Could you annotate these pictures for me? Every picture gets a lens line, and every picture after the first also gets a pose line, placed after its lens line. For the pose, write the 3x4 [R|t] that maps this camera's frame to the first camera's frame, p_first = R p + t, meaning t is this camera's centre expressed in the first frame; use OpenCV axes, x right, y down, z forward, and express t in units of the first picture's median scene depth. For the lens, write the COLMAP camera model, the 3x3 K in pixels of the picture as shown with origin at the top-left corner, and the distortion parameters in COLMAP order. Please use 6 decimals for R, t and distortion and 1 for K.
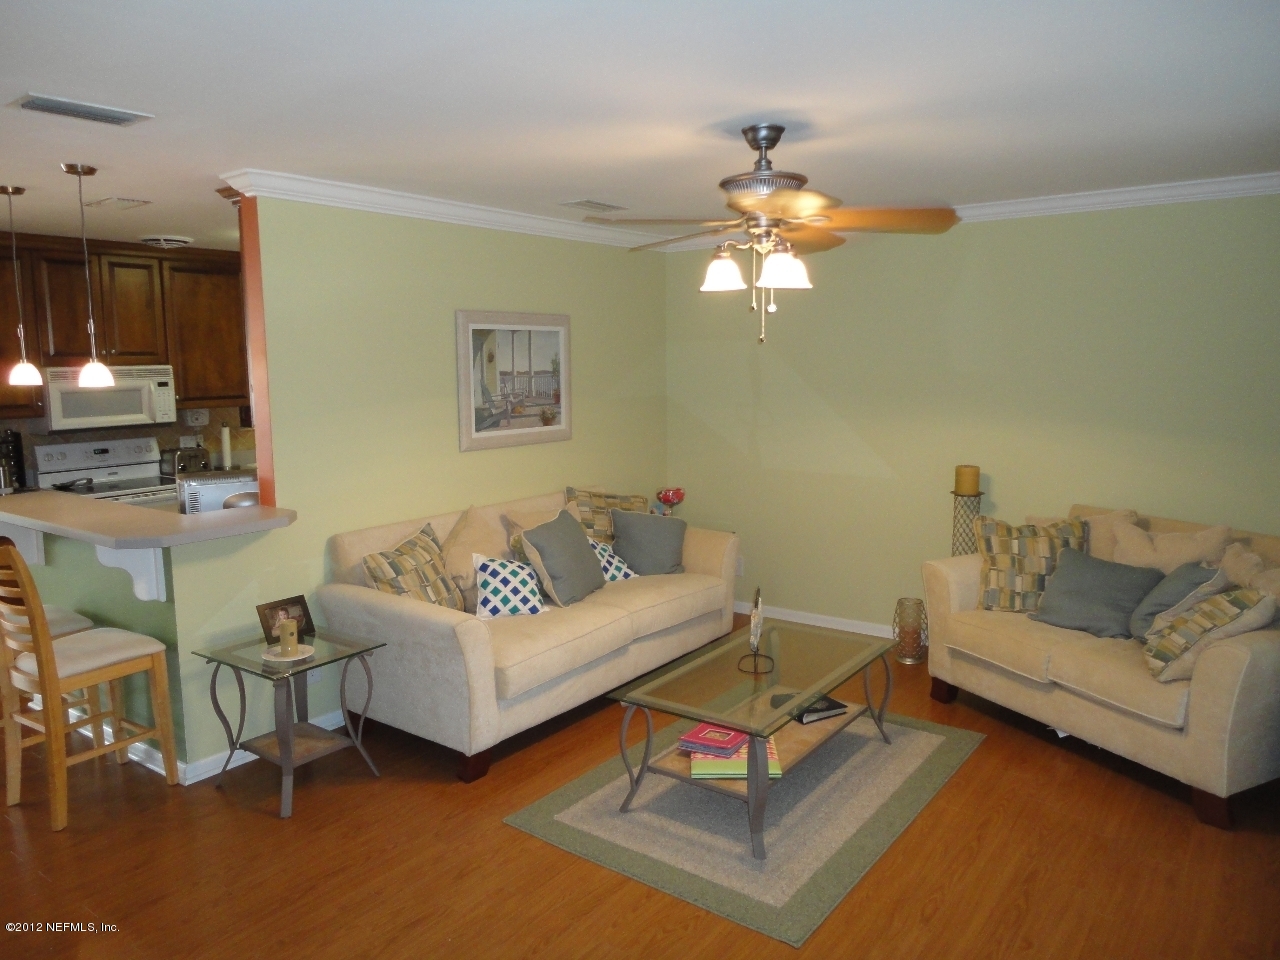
lens RADIAL K [[927.6, 0, 638.9], [0, 927.6, 471.2], [0, 0, 1]] dist [-0.003792, 0.002178]
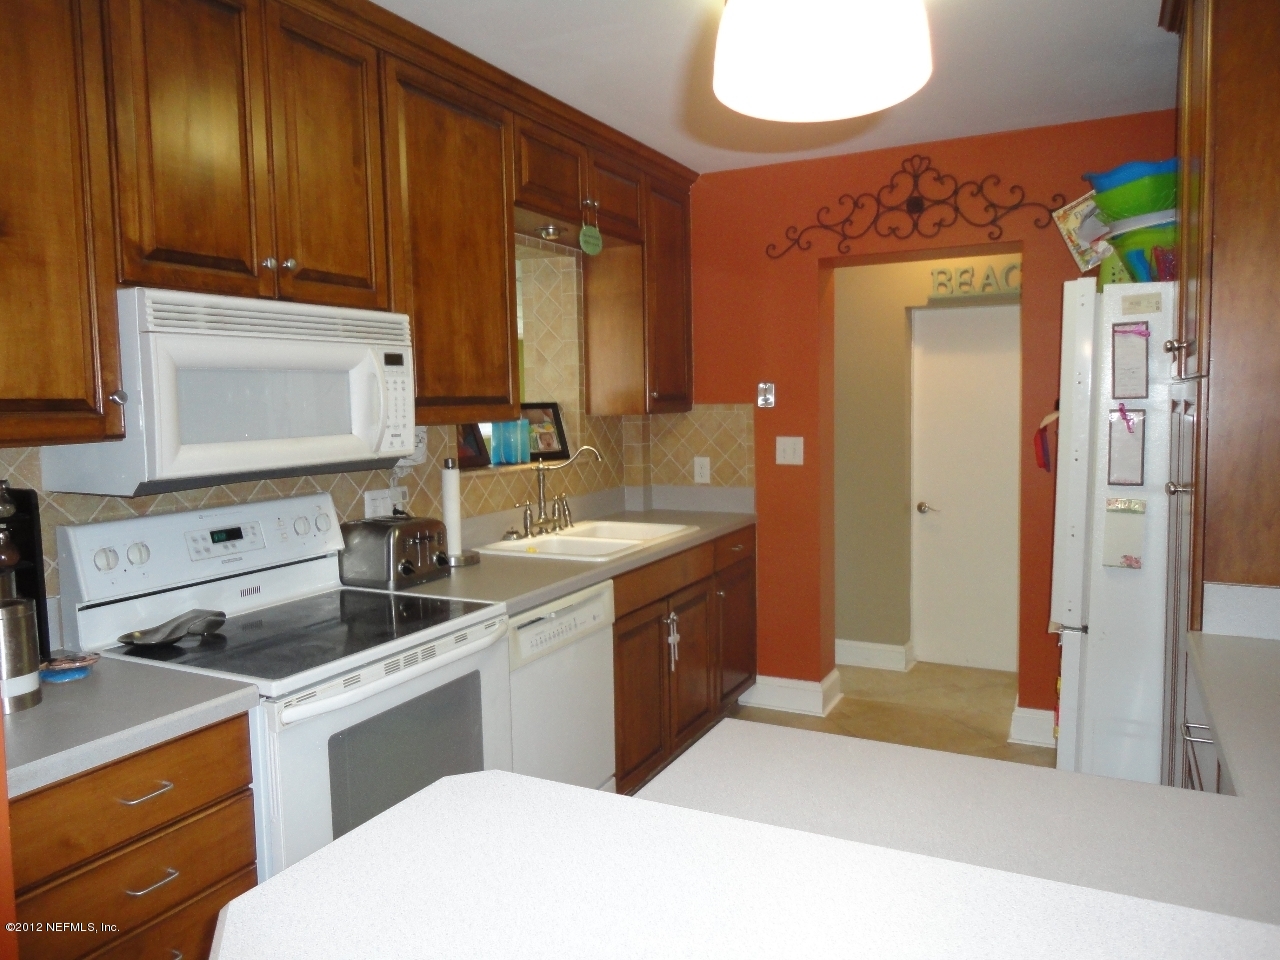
lens RADIAL K [[927.6, 0, 638.9], [0, 927.6, 471.2], [0, 0, 1]] dist [-0.003792, 0.002178]
pose [[0.985065, -0.018097, 0.171228, -0.481571], [0.026897, 0.998426, -0.049215, -0.024512], [-0.170068, 0.053085, 0.984001, 0.600823]]
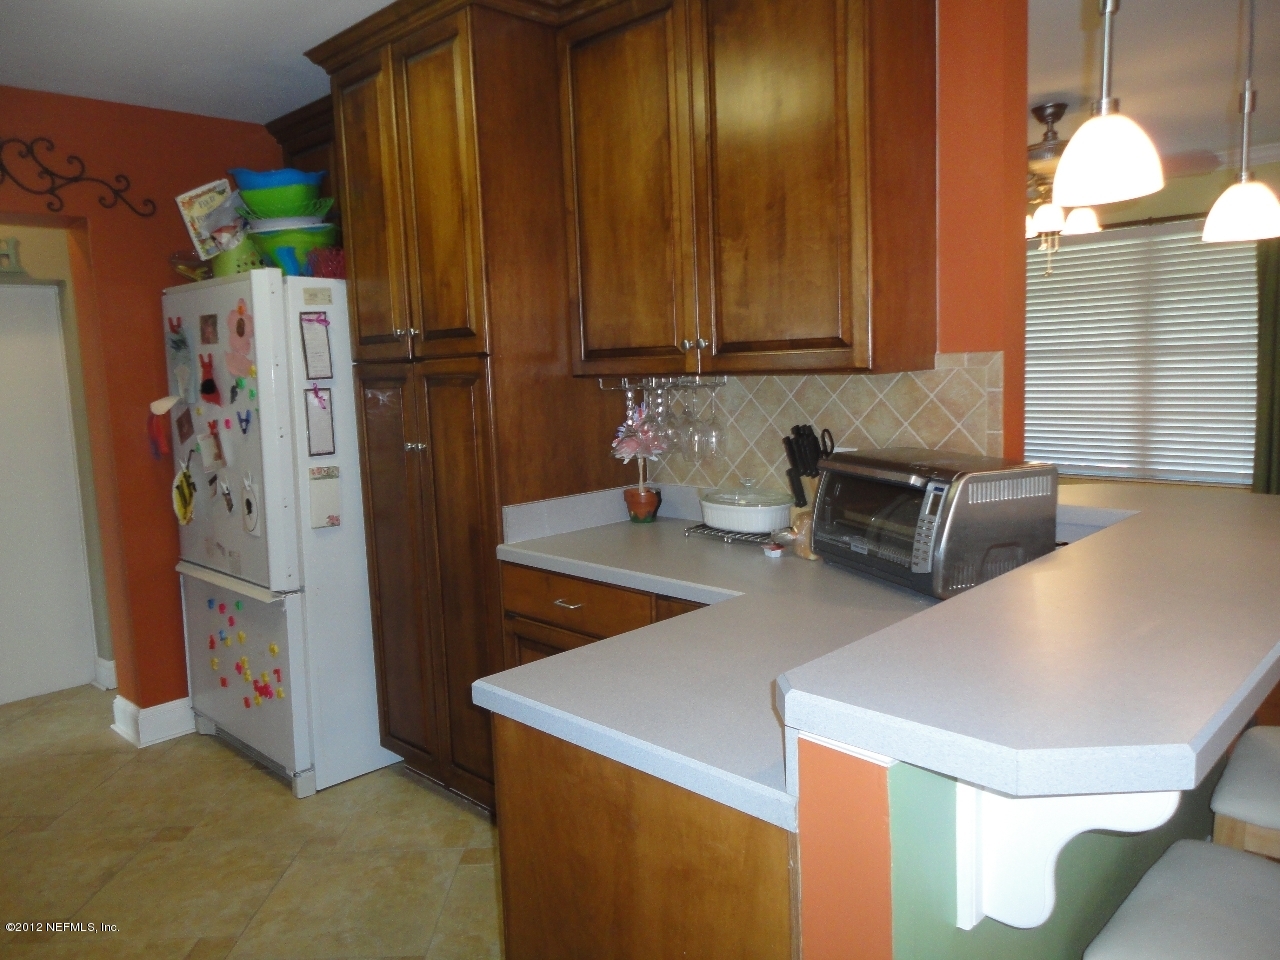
lens RADIAL K [[927.6, 0, 638.9], [0, 927.6, 471.2], [0, 0, 1]] dist [-0.003792, 0.002178]
pose [[0.139952, -0.109273, 0.984110, -0.906008], [0.161487, 0.983103, 0.086195, -0.064363], [-0.976901, 0.146857, 0.155233, 0.979292]]
